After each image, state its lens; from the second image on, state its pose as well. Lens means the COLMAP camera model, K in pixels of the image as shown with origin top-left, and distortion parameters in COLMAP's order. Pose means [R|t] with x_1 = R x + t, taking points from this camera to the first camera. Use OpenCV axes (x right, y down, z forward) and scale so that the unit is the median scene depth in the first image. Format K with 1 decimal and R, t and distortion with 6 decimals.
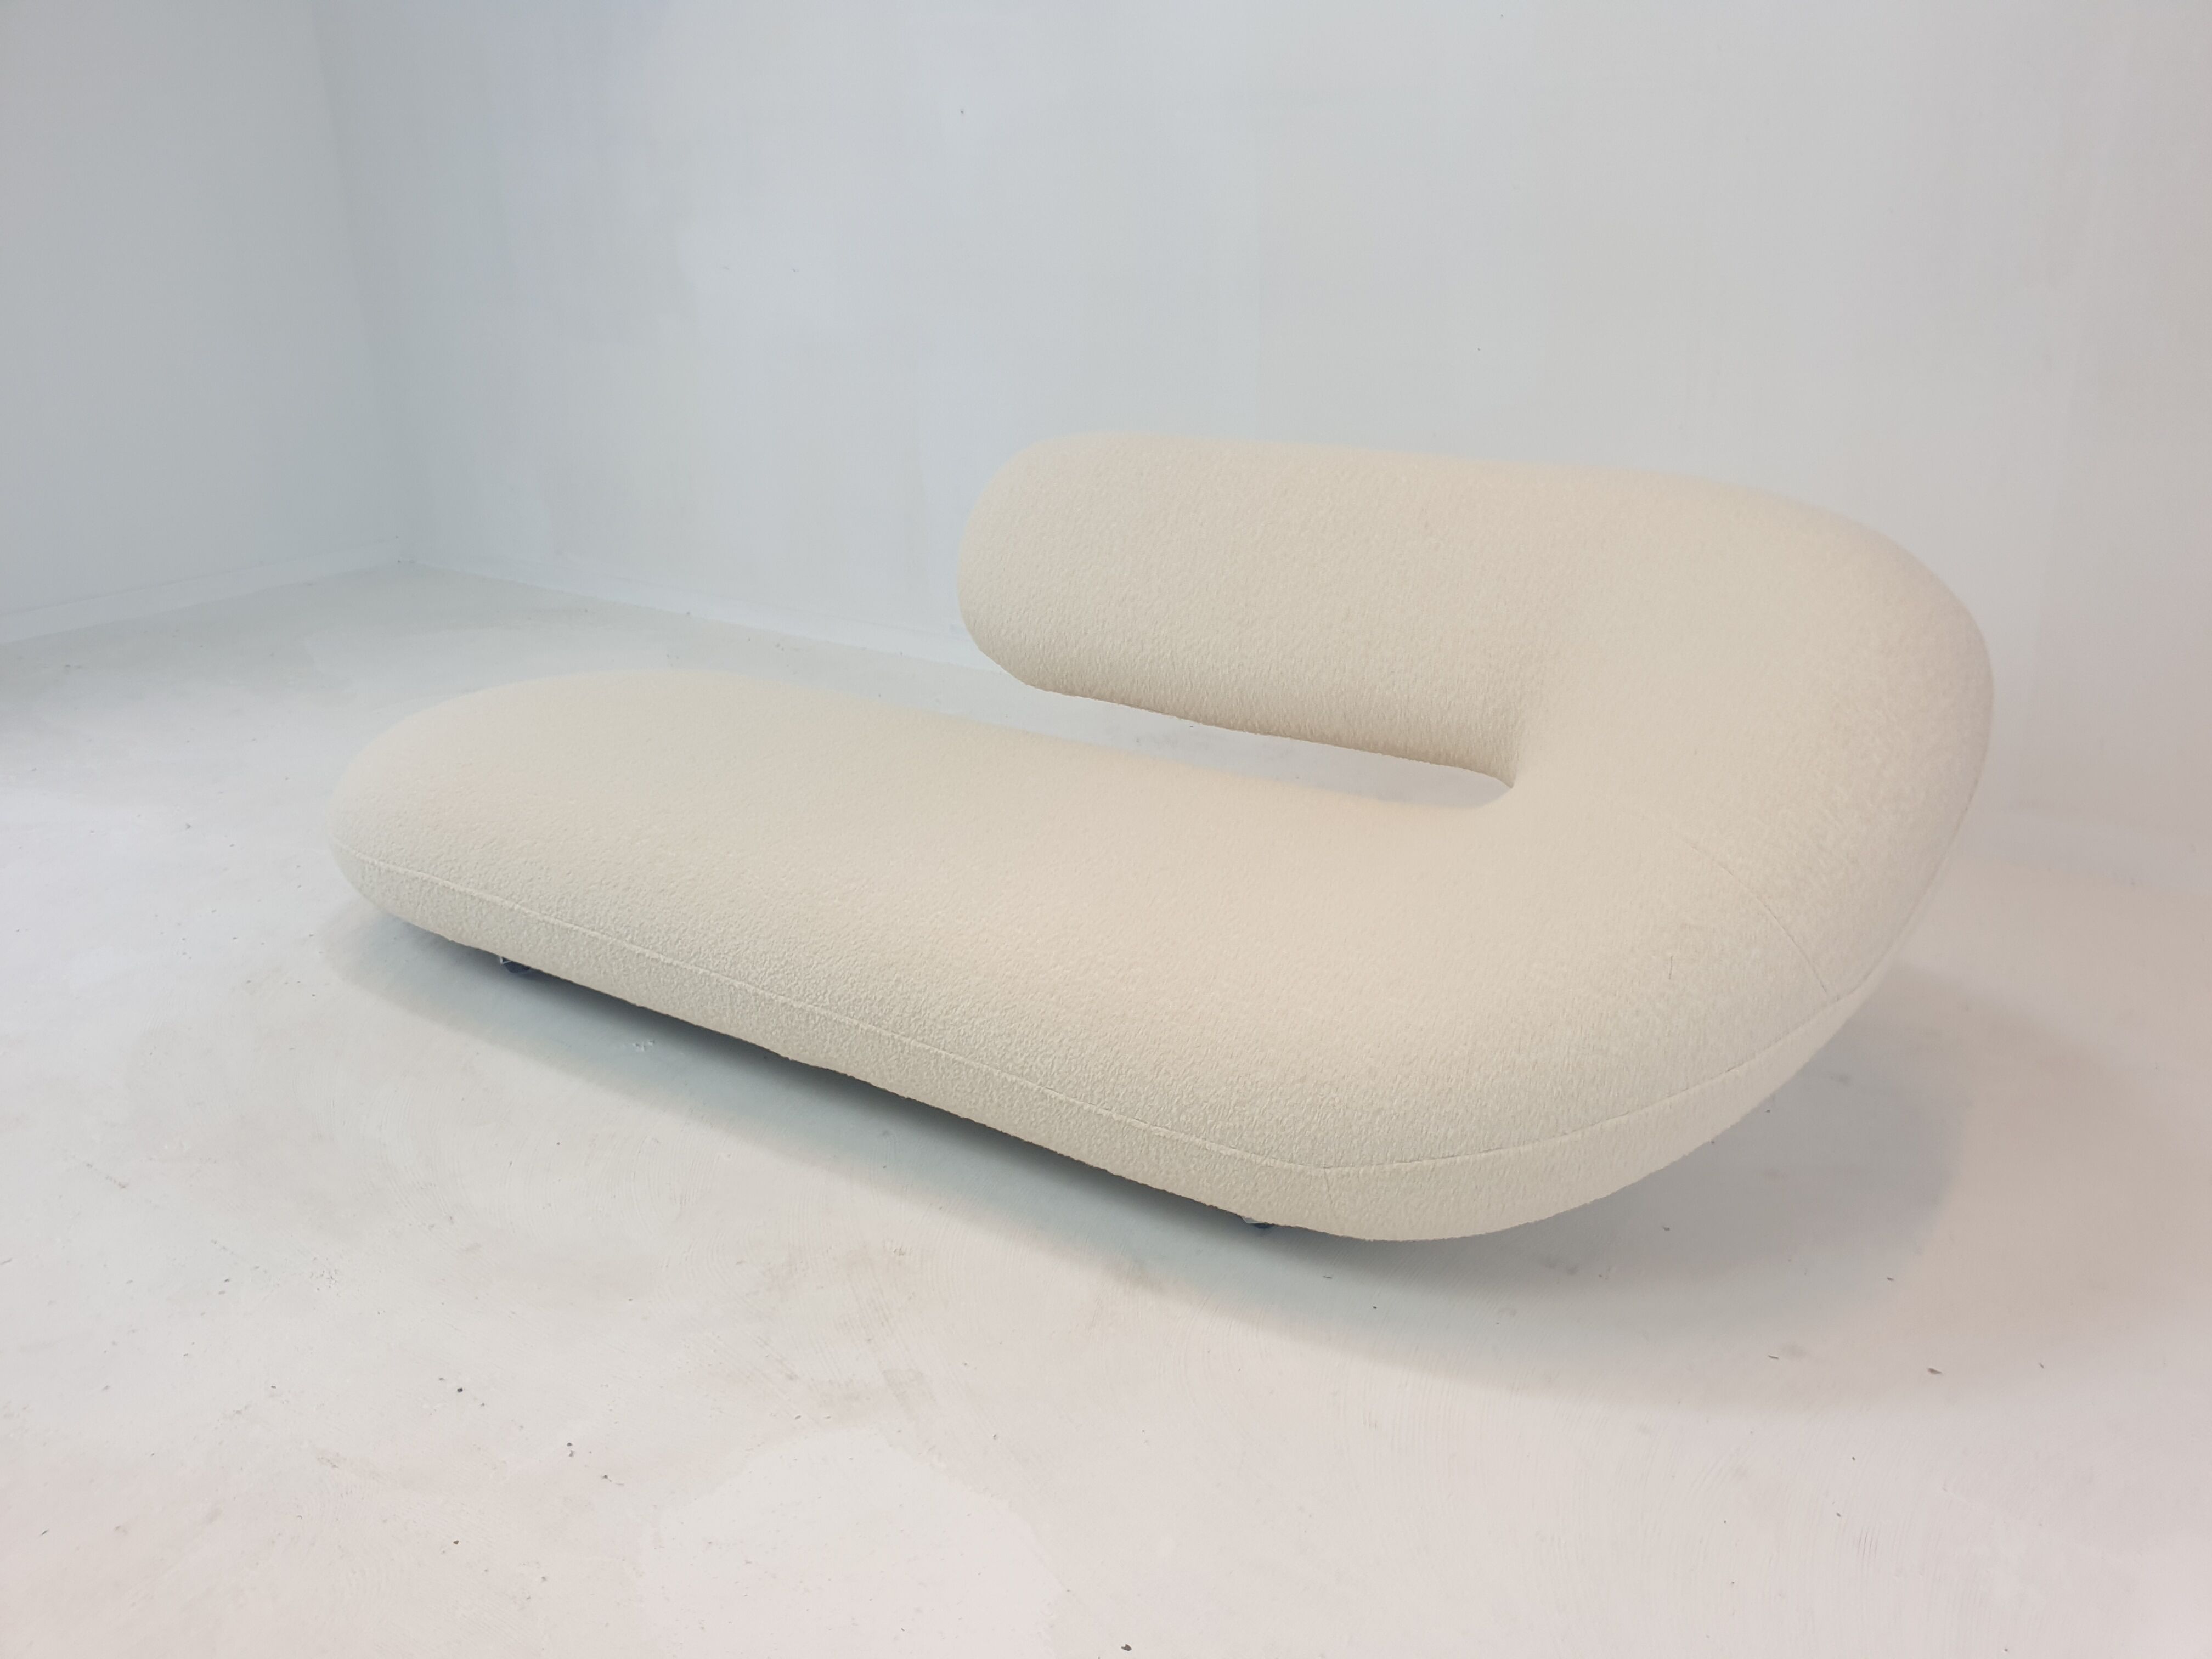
lens RADIAL K [[1704.9, 0, 1086.7], [0, 1704.9, 819.9], [0, 0, 1]] dist [0.153947, -0.465058]
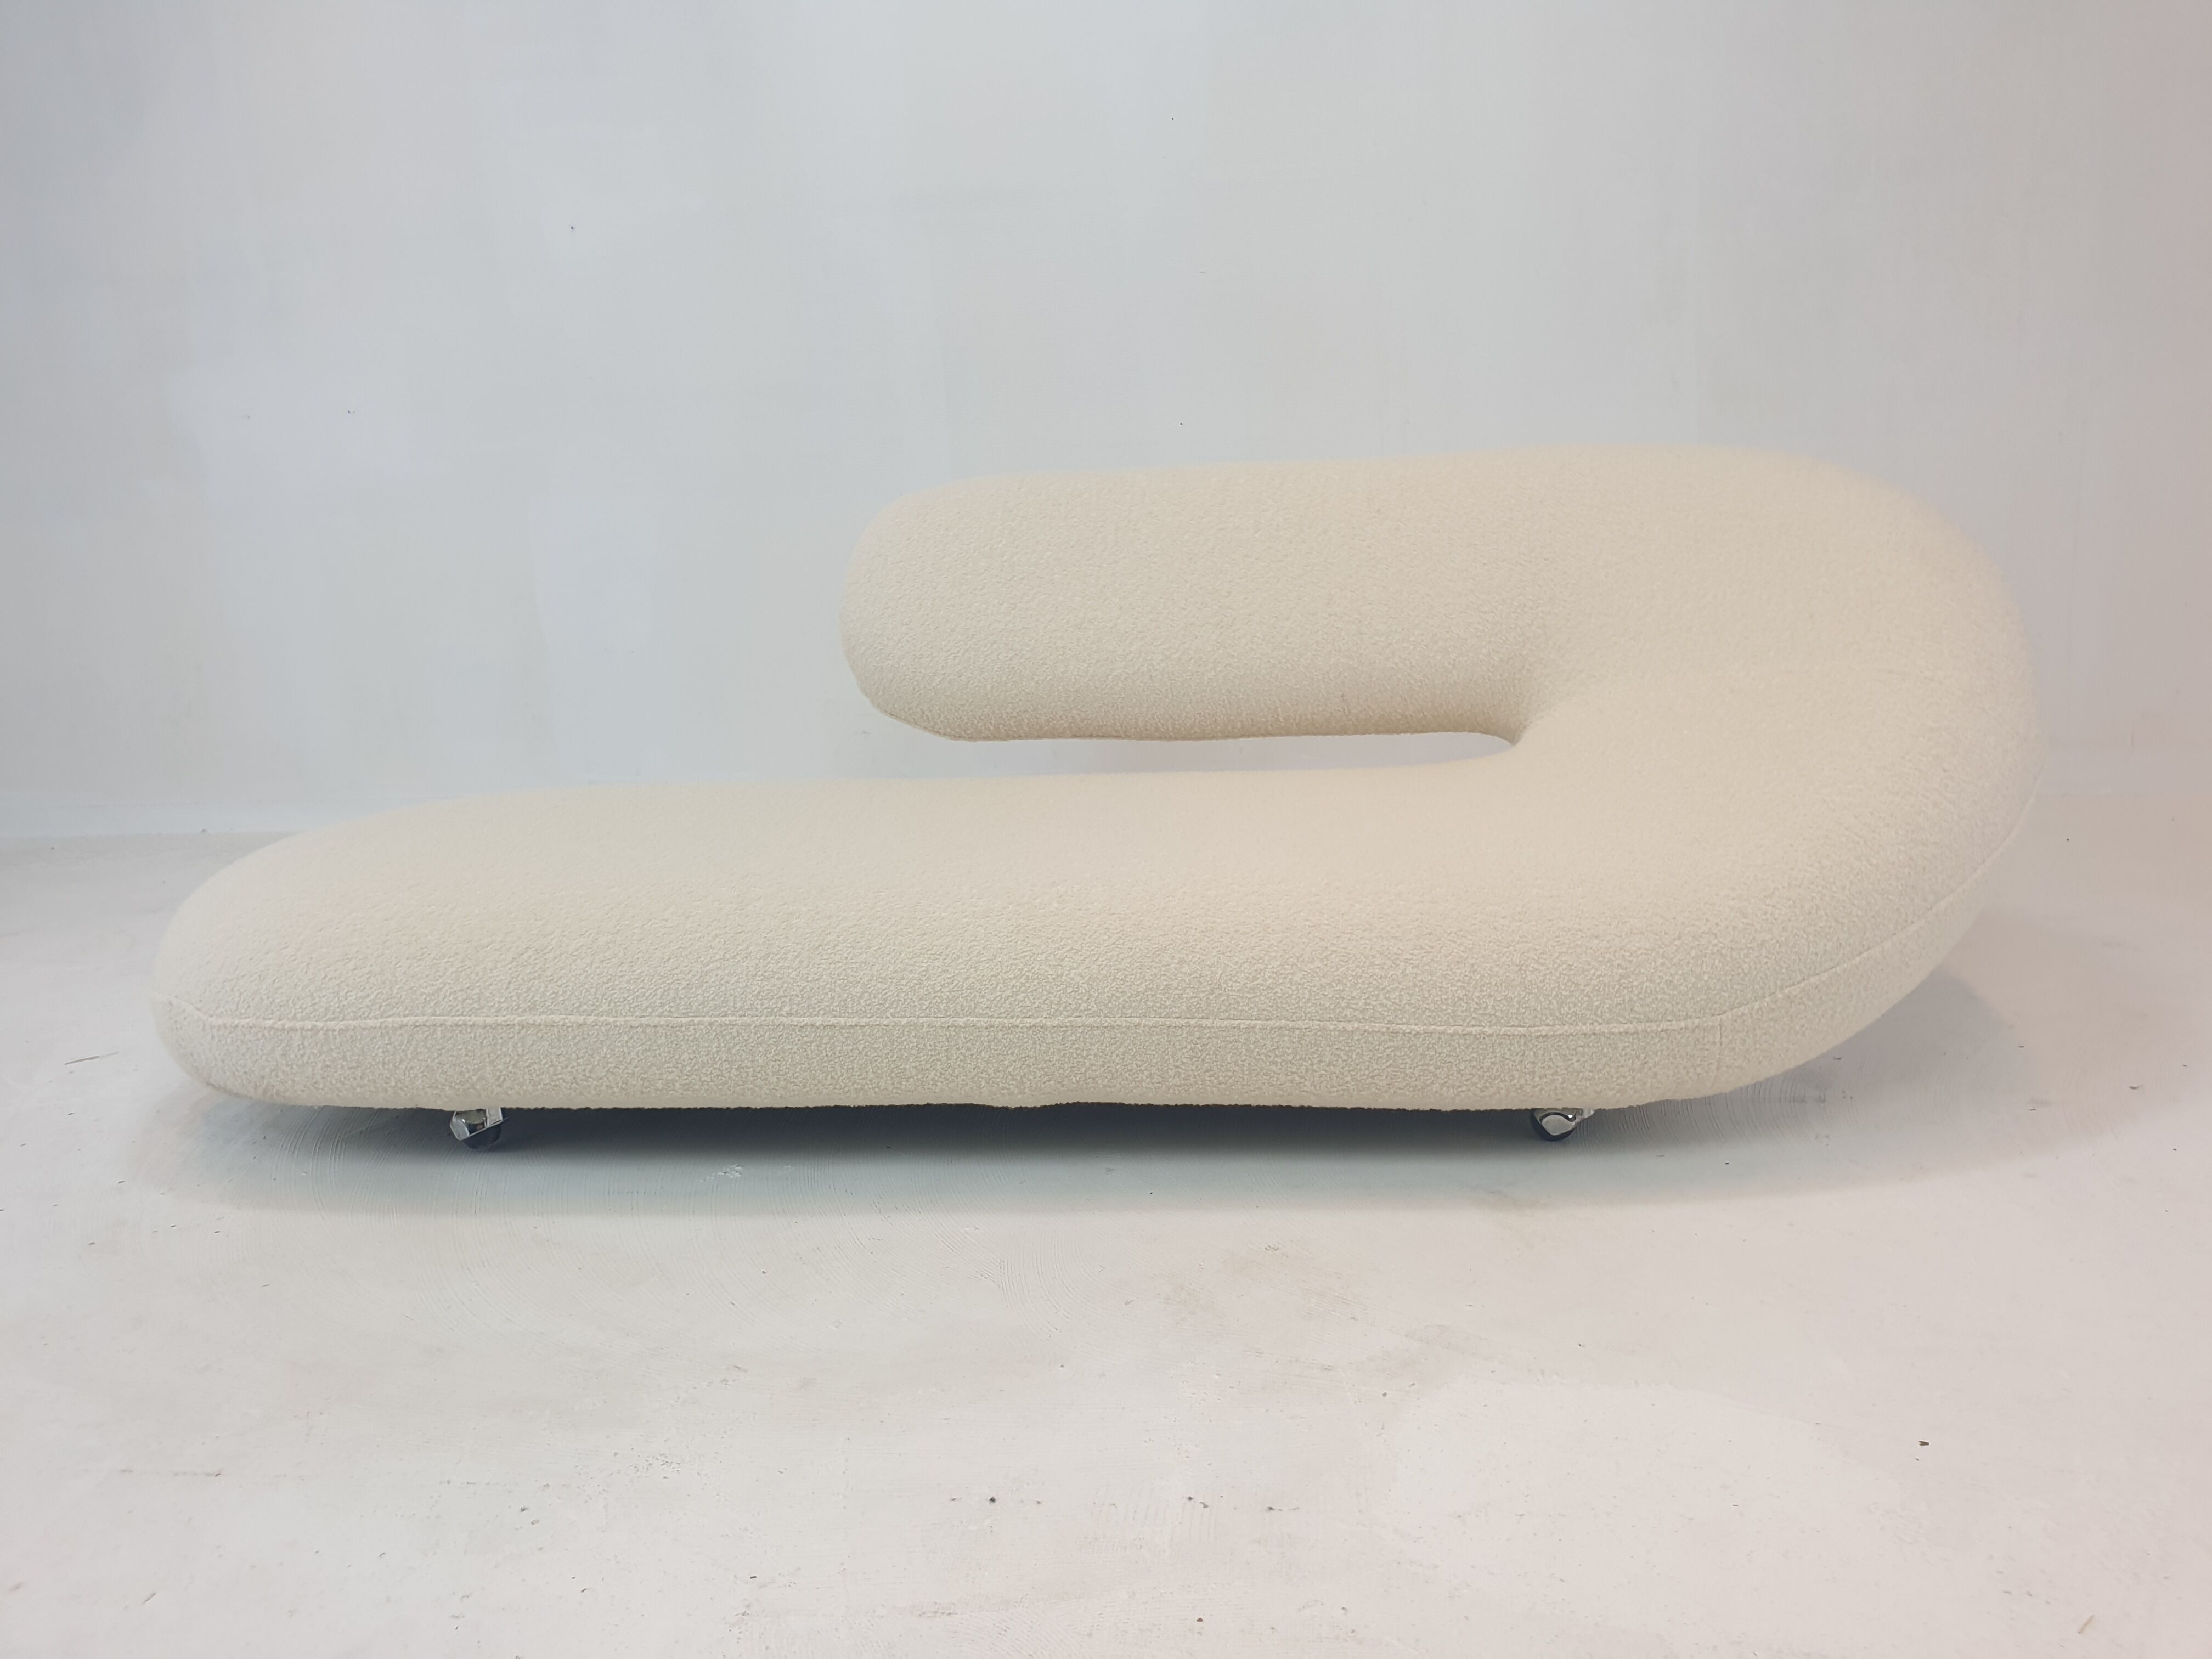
lens RADIAL K [[1704.9, 0, 1086.7], [0, 1704.9, 819.9], [0, 0, 1]] dist [0.153947, -0.465058]
pose [[0.881848, -0.135371, 0.451685, -0.598641], [0.199871, 0.974905, -0.098039, 0.106749], [-0.427079, 0.176734, 0.886774, 0.212544]]
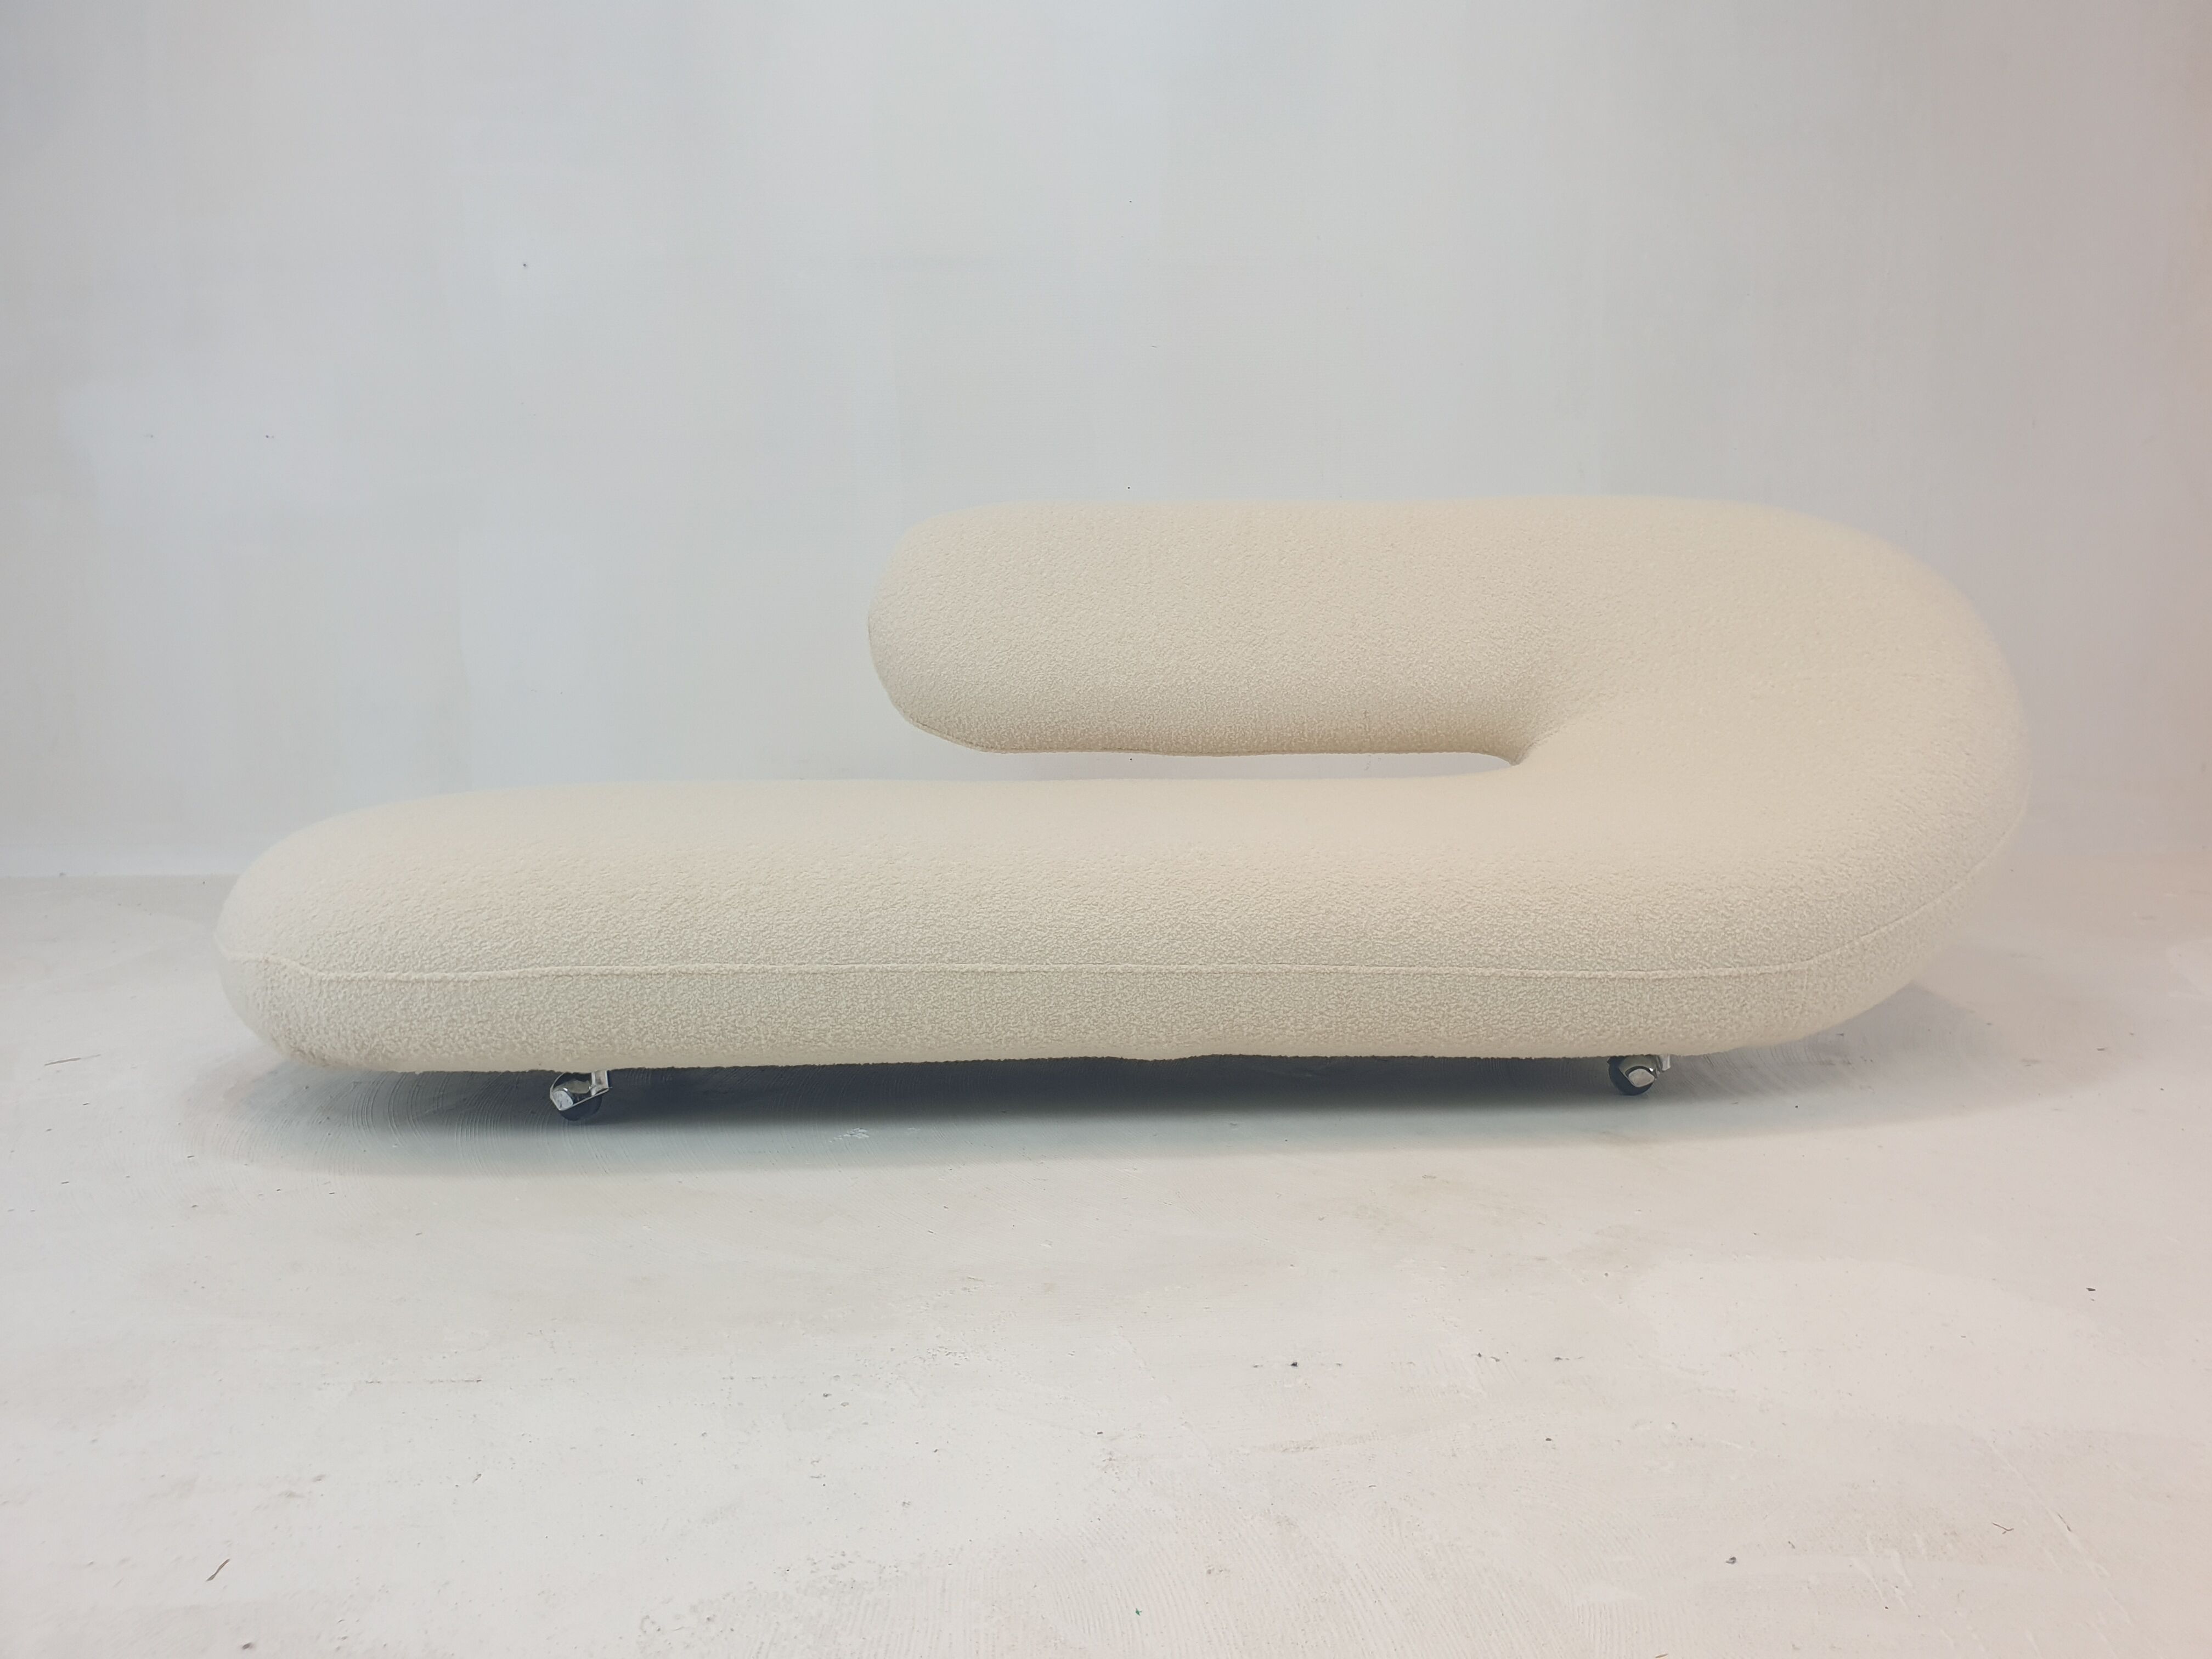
lens RADIAL K [[1712.4, 0, 1089.3], [0, 1712.4, 826.1], [0, 0, 1]] dist [0.184682, -0.524544]
pose [[0.795034, -0.081021, 0.601130, -0.856791], [0.207345, 0.967640, -0.143809, 0.170749], [-0.570026, 0.238974, 0.786105, 0.323479]]
